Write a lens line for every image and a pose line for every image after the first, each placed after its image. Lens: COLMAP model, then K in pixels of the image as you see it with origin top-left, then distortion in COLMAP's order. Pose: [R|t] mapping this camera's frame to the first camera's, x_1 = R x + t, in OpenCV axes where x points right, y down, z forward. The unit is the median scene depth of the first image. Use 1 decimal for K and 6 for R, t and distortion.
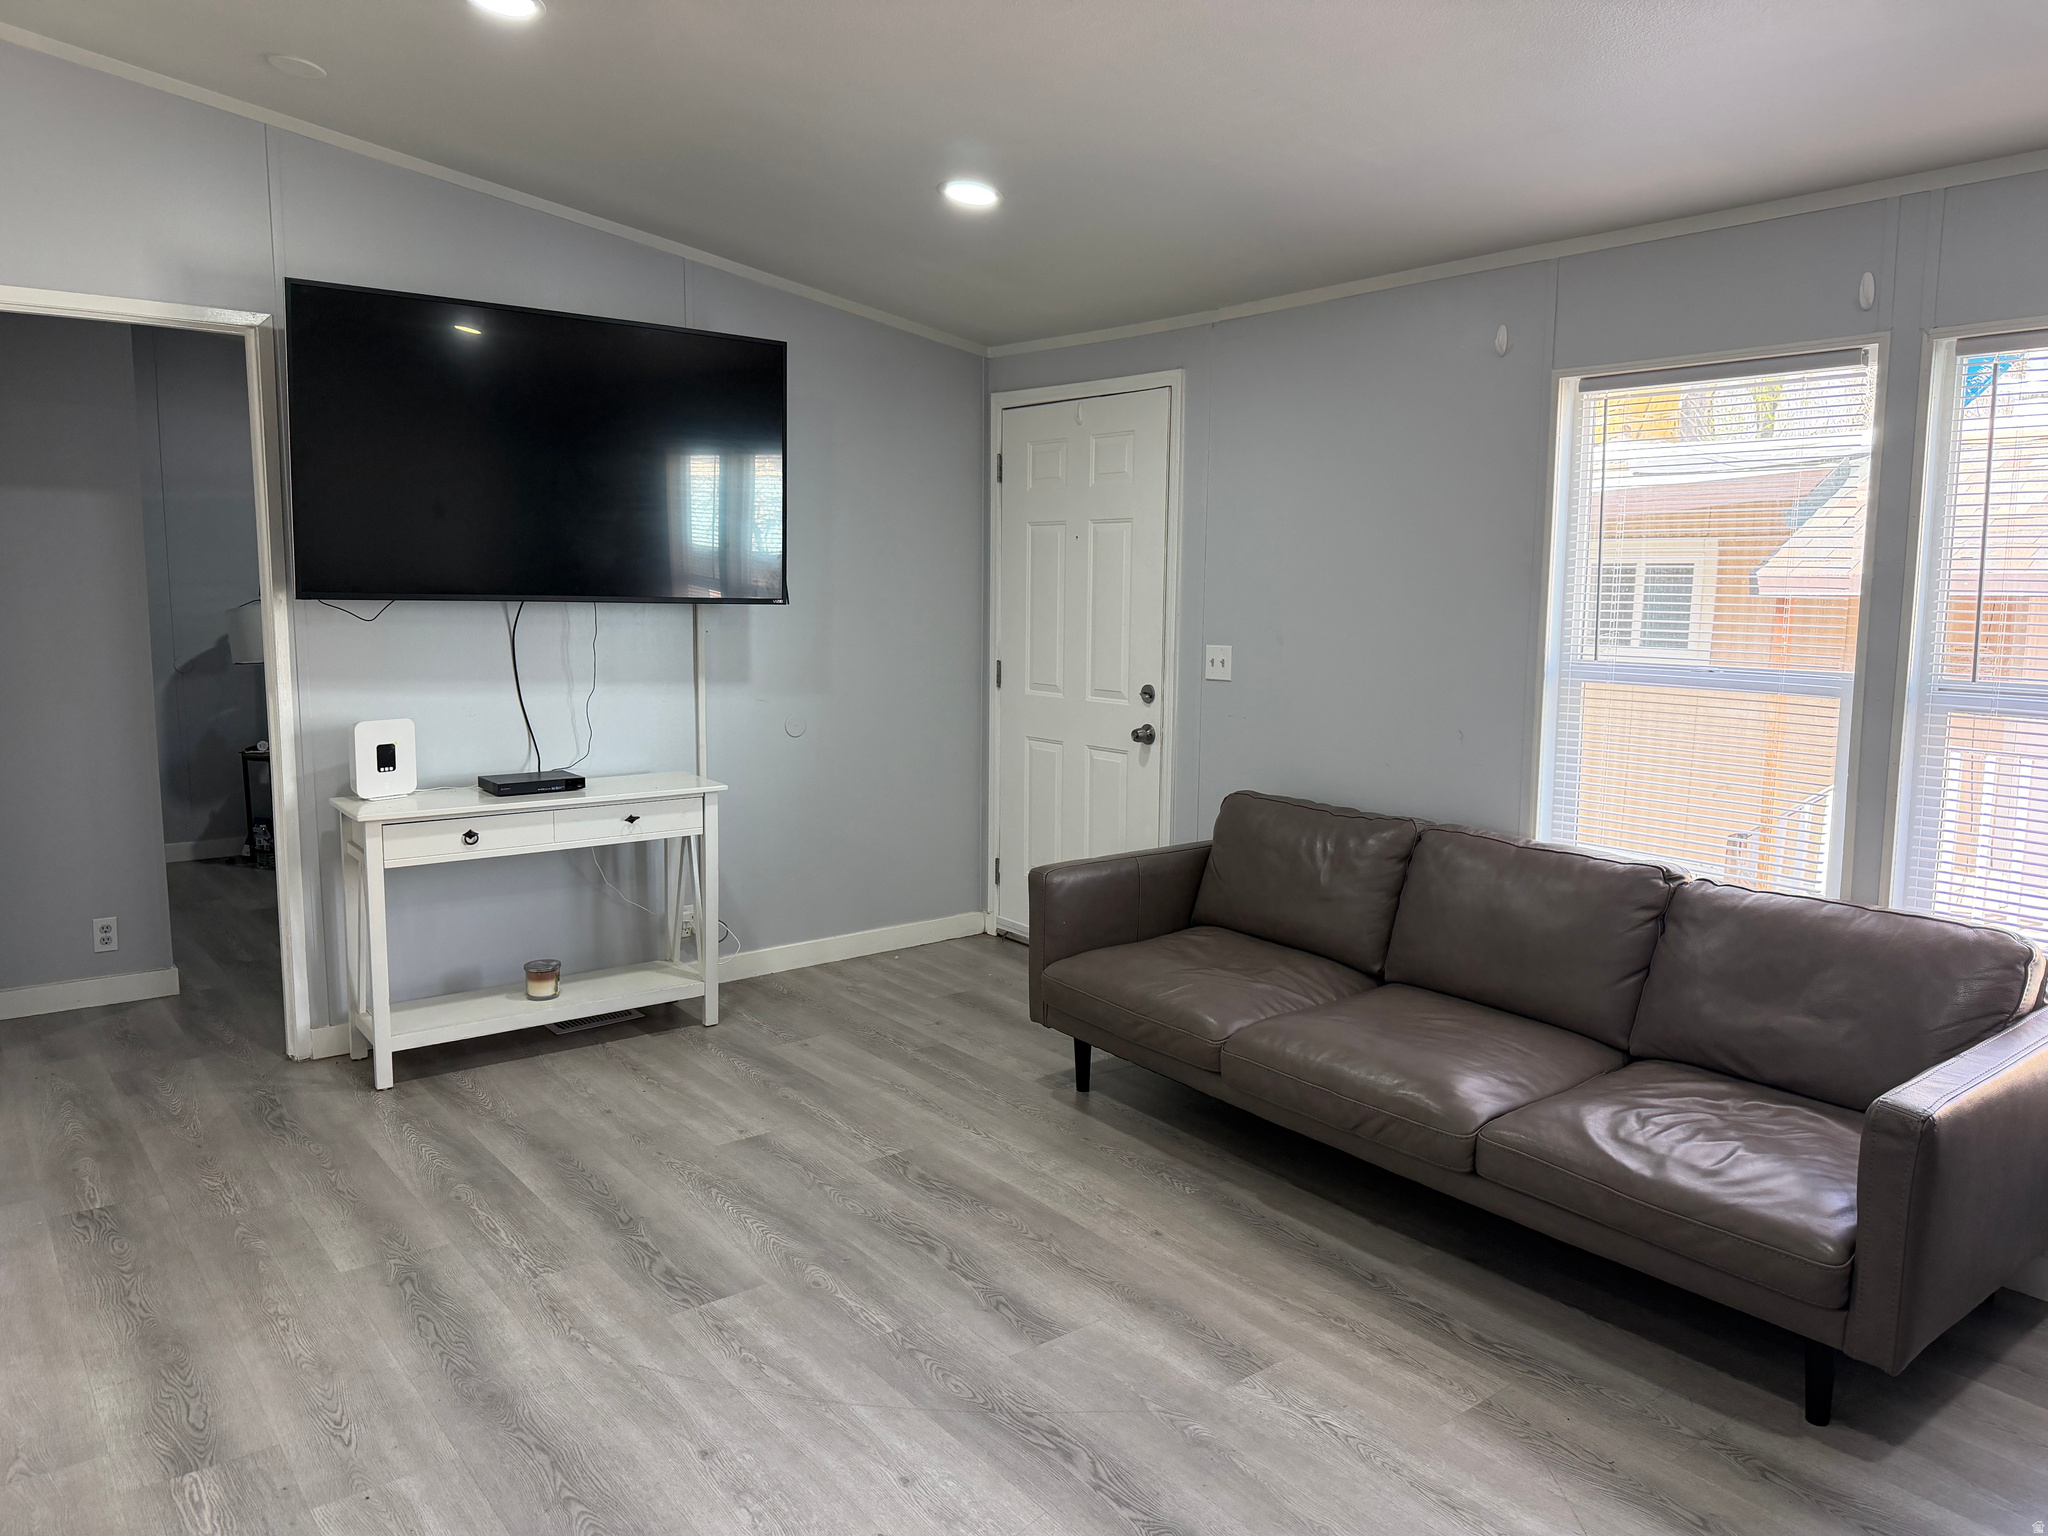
lens RADIAL K [[1428.5, 0, 1041.3], [0, 1428.5, 762.1], [0, 0, 1]] dist [0.081502, -0.137436]
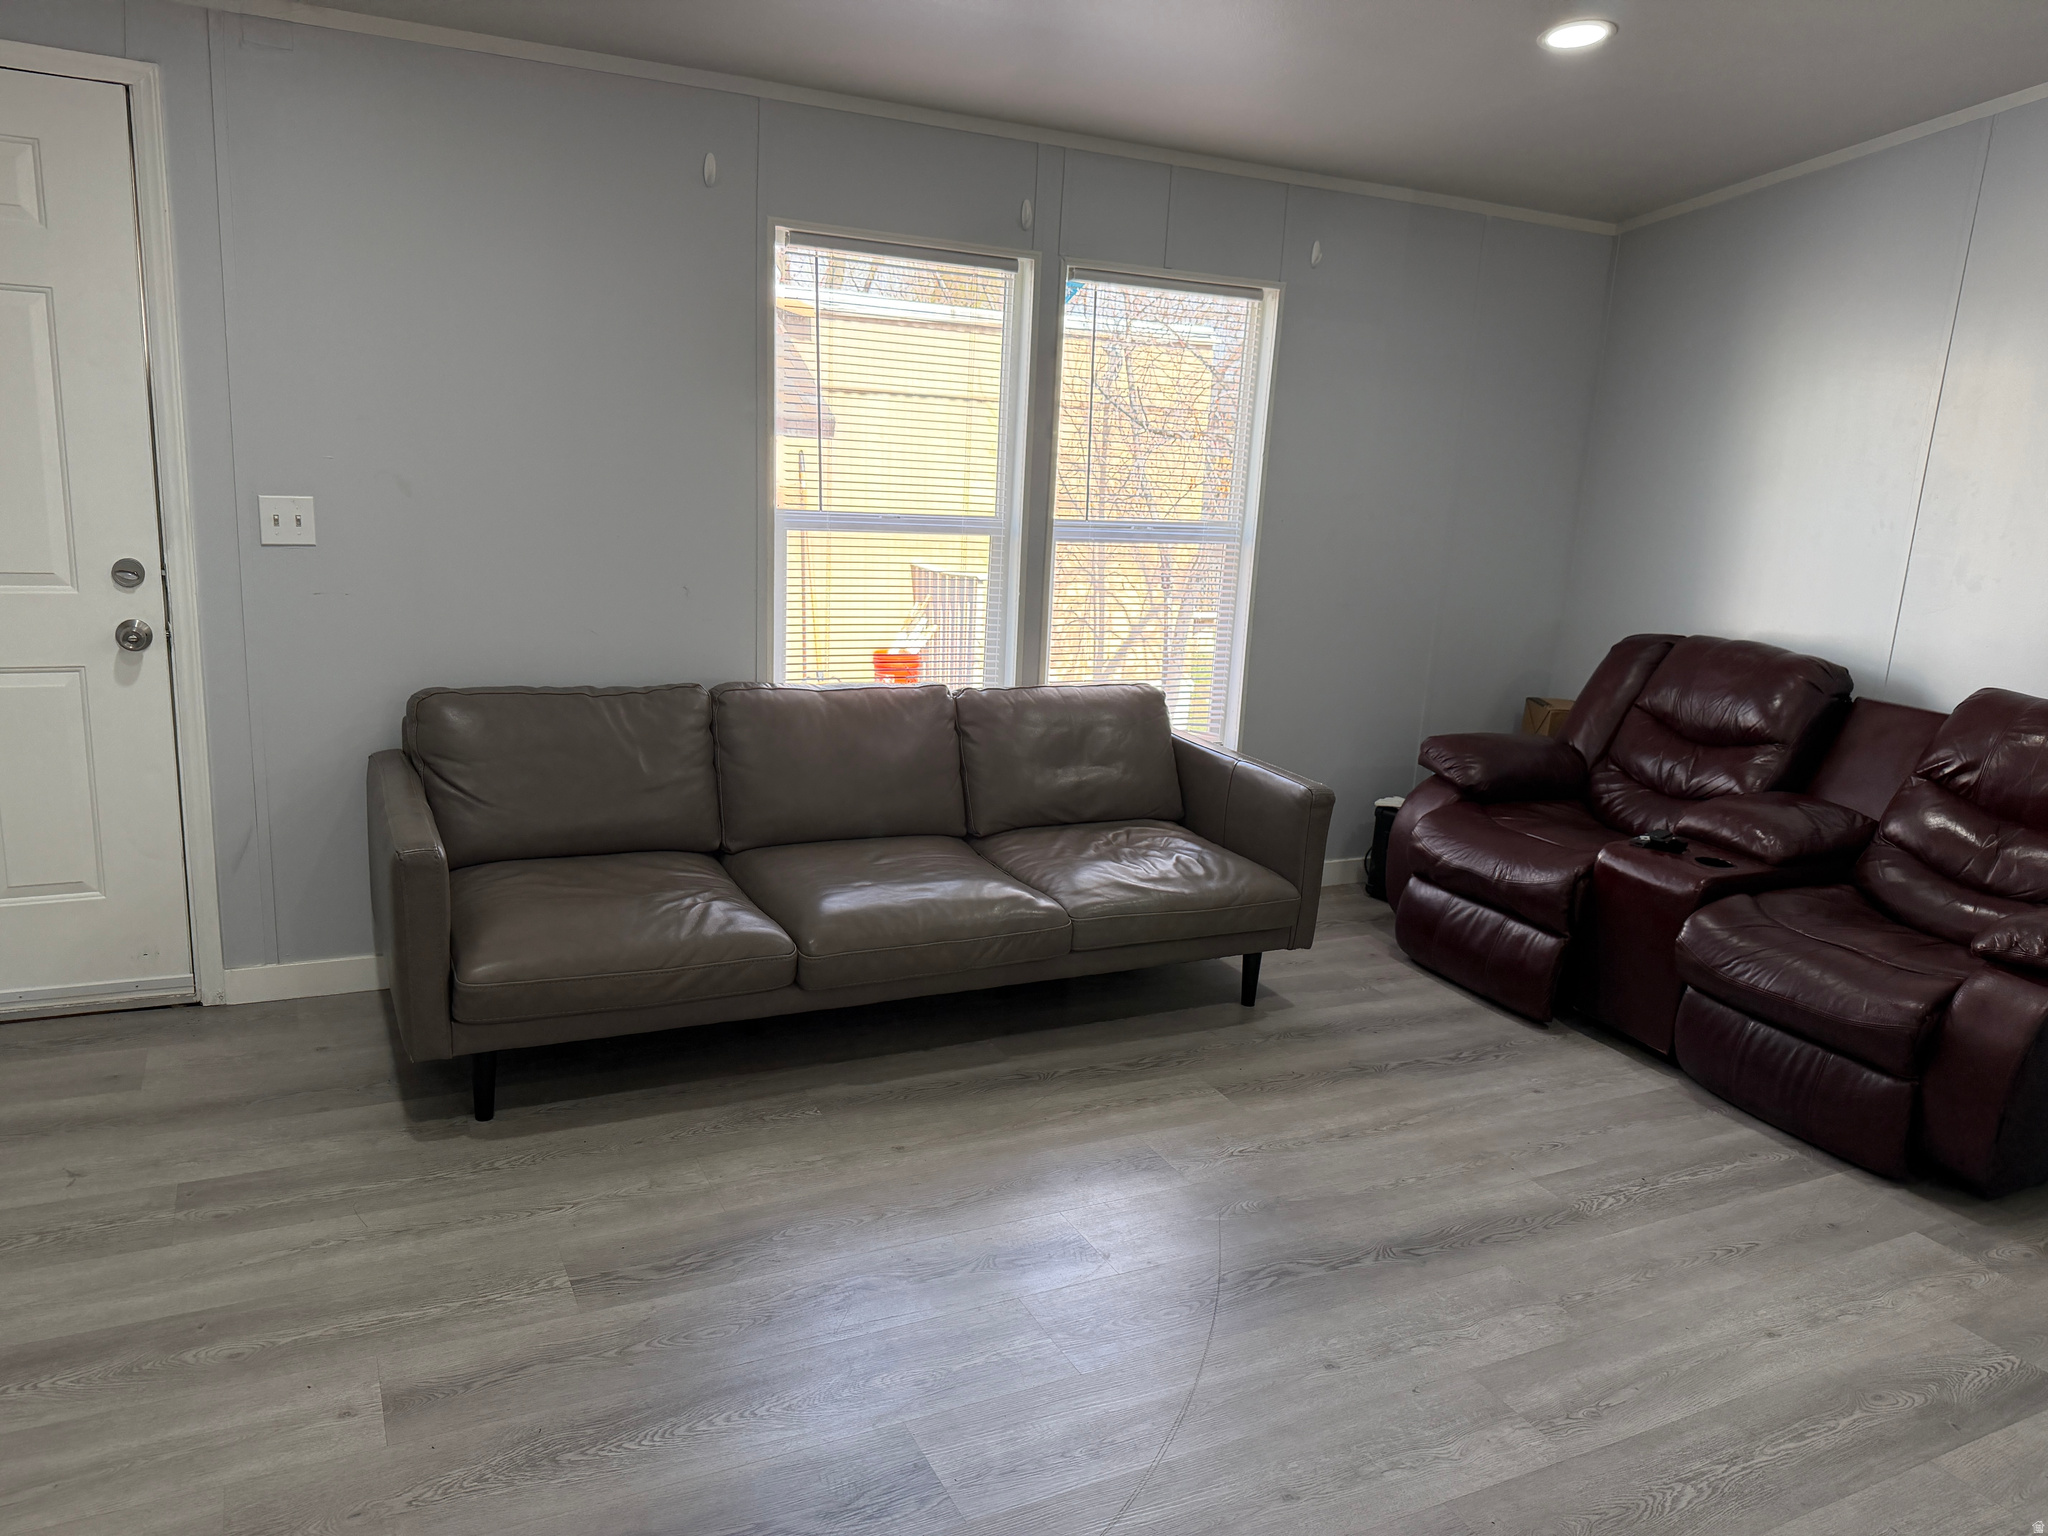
lens RADIAL K [[1464.6, 0, 1024.0], [0, 1464.6, 768.0], [0, 0, 1]] dist [0.105702, -0.155075]
pose [[0.192170, -0.221486, 0.956041, -0.663676], [0.064872, 0.974935, 0.212823, -0.102332], [-0.979215, 0.021122, 0.201722, 0.608418]]
